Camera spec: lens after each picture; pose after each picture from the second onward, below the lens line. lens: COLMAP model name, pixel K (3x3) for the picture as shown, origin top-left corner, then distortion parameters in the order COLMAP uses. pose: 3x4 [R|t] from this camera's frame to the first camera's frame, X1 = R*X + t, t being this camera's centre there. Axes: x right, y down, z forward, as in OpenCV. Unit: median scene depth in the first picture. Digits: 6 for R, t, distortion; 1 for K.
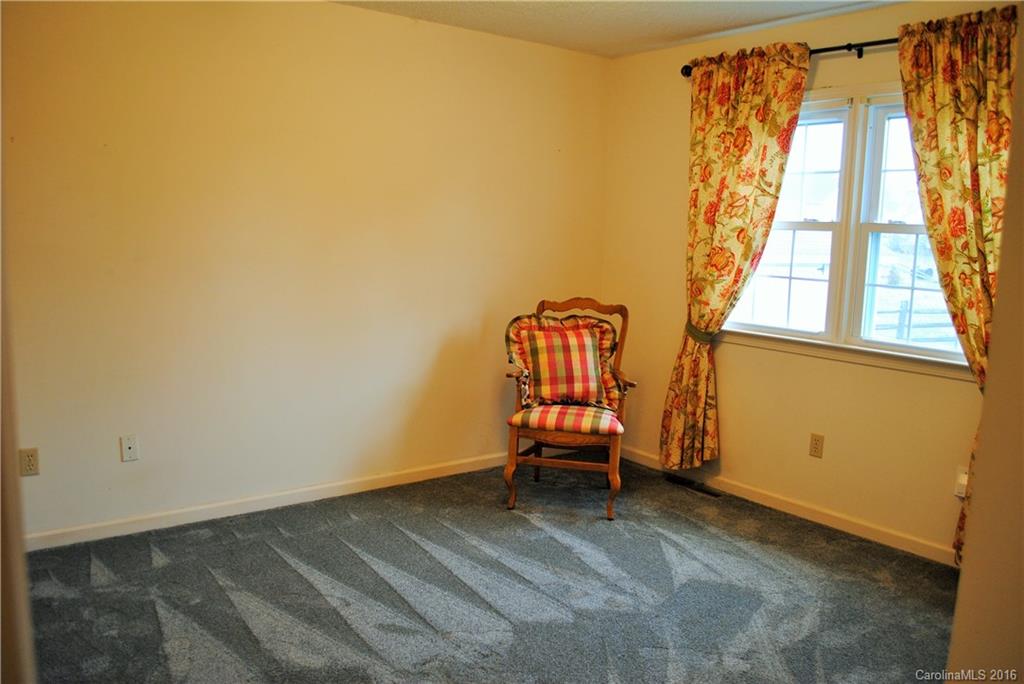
lens RADIAL K [[812.4, 0, 510.9], [0, 812.4, 341.9], [0, 0, 1]] dist [-0.071638, -0.000710]
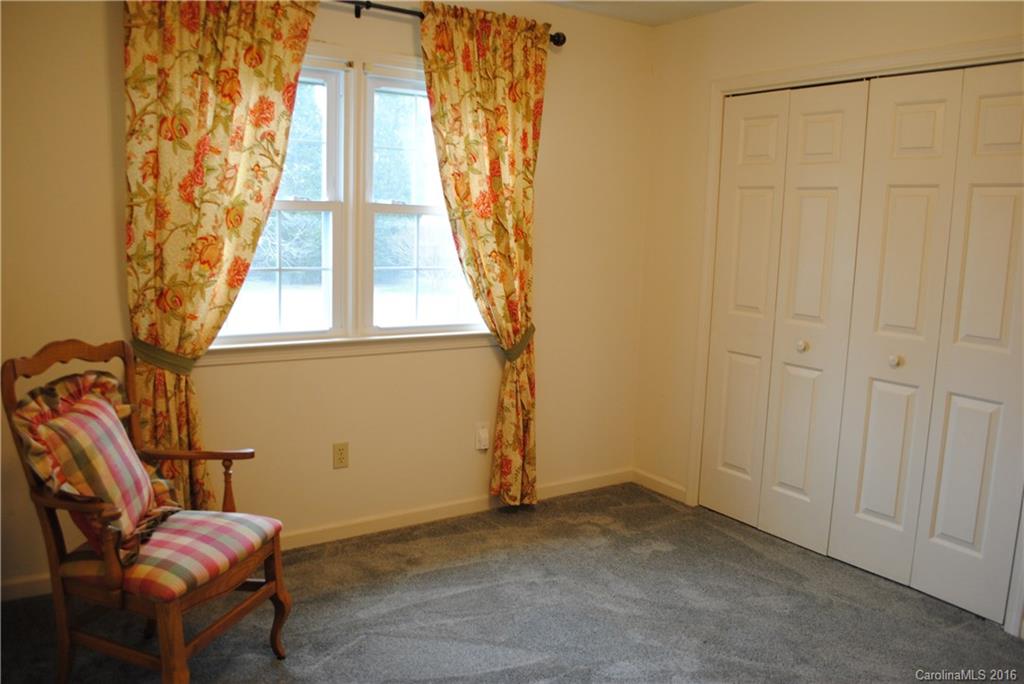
lens RADIAL K [[812.4, 0, 509.4], [0, 812.4, 343.0], [0, 0, 1]] dist [-0.071638, -0.000710]
pose [[0.068271, -0.174752, 0.982243, -0.465259], [0.109737, 0.979881, 0.166705, -0.122018], [-0.991613, 0.096407, 0.086074, 0.736703]]
